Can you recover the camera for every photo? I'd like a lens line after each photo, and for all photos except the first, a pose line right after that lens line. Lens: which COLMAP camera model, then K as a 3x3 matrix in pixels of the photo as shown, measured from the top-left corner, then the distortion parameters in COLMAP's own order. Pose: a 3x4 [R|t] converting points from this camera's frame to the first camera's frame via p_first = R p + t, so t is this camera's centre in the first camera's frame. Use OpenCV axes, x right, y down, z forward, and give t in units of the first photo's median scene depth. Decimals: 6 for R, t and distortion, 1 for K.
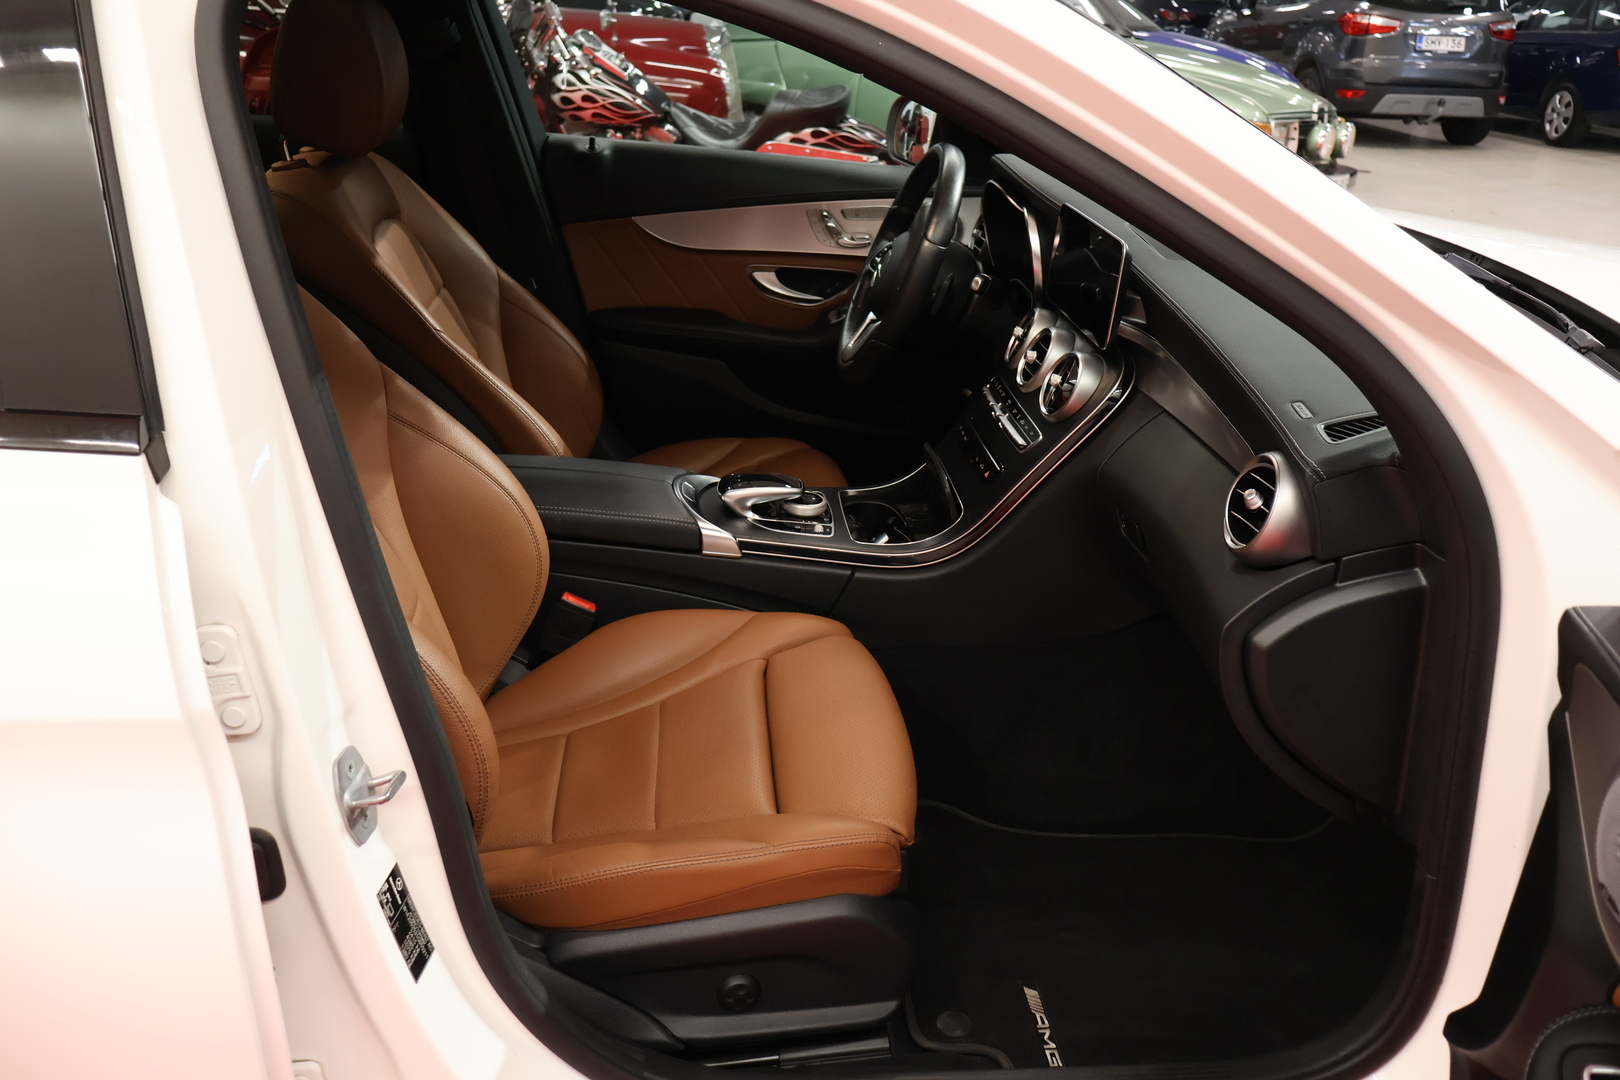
lens RADIAL K [[1343.2, 0, 809.8], [0, 1343.2, 543.9], [0, 0, 1]] dist [0.000682, -0.007658]
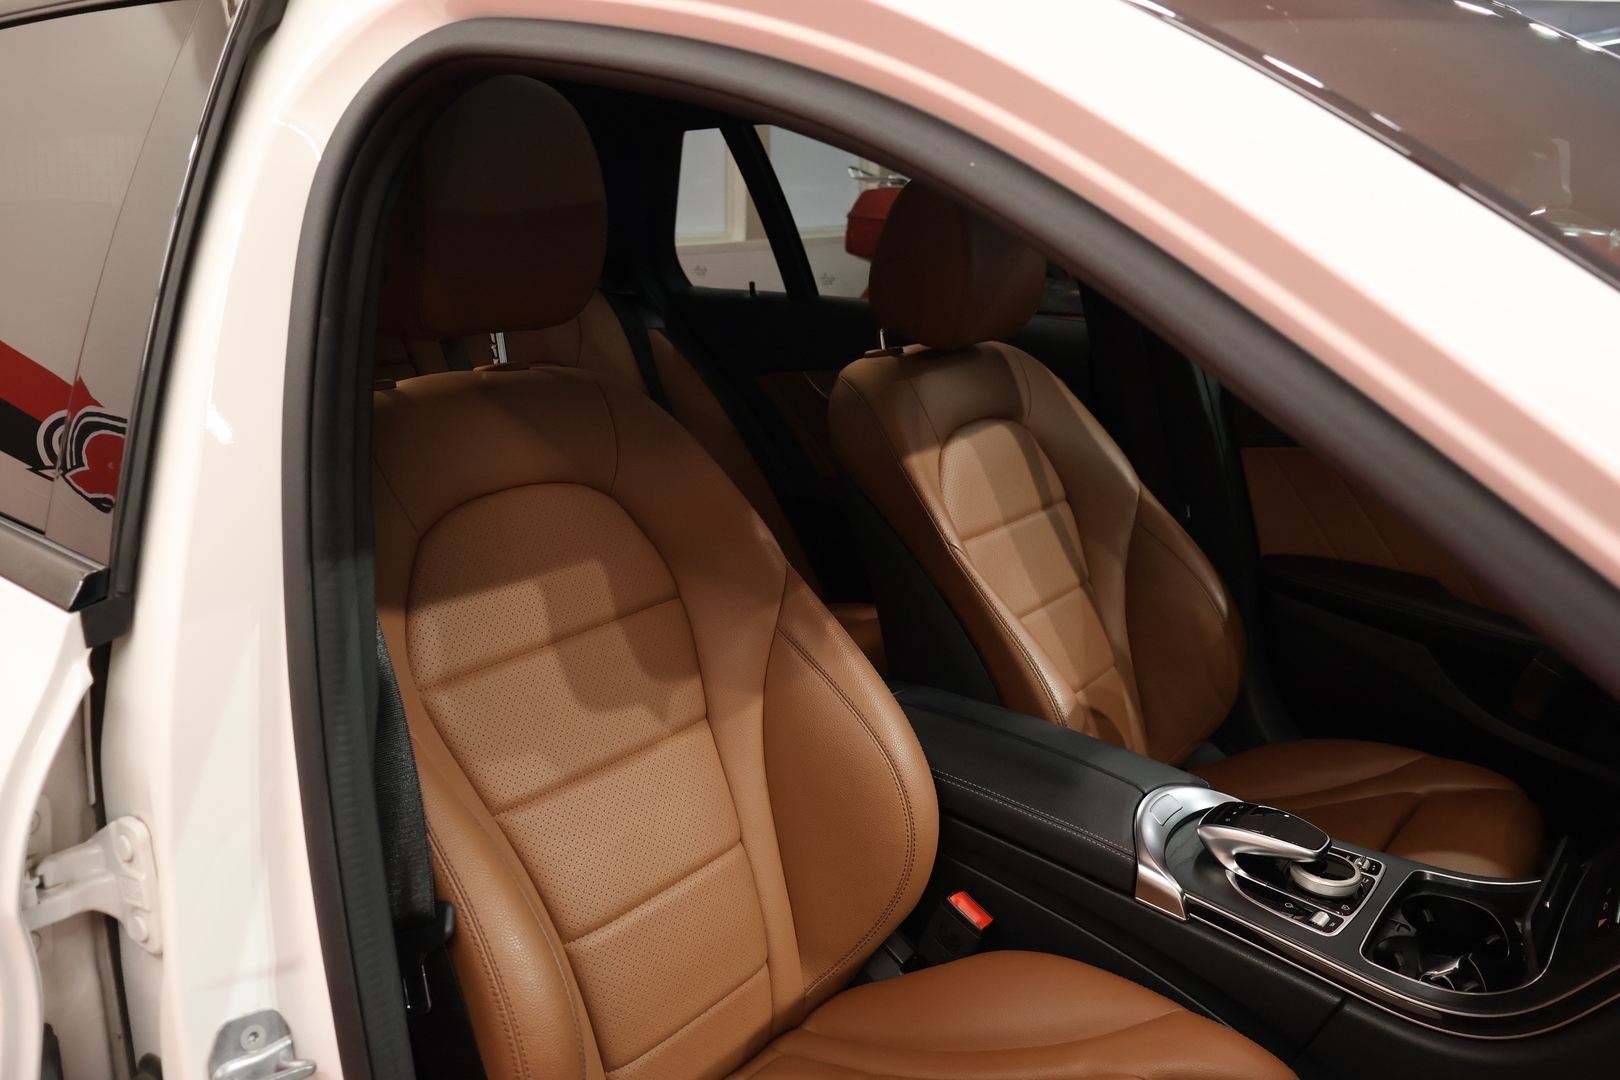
lens RADIAL K [[1343.2, 0, 809.7], [0, 1343.2, 539.8], [0, 0, 1]] dist [0.000682, -0.007658]
pose [[0.733285, 0.146200, -0.664017, 0.242466], [-0.242490, 0.968621, -0.054520, -0.098173], [0.635209, 0.200996, 0.745728, 0.303849]]
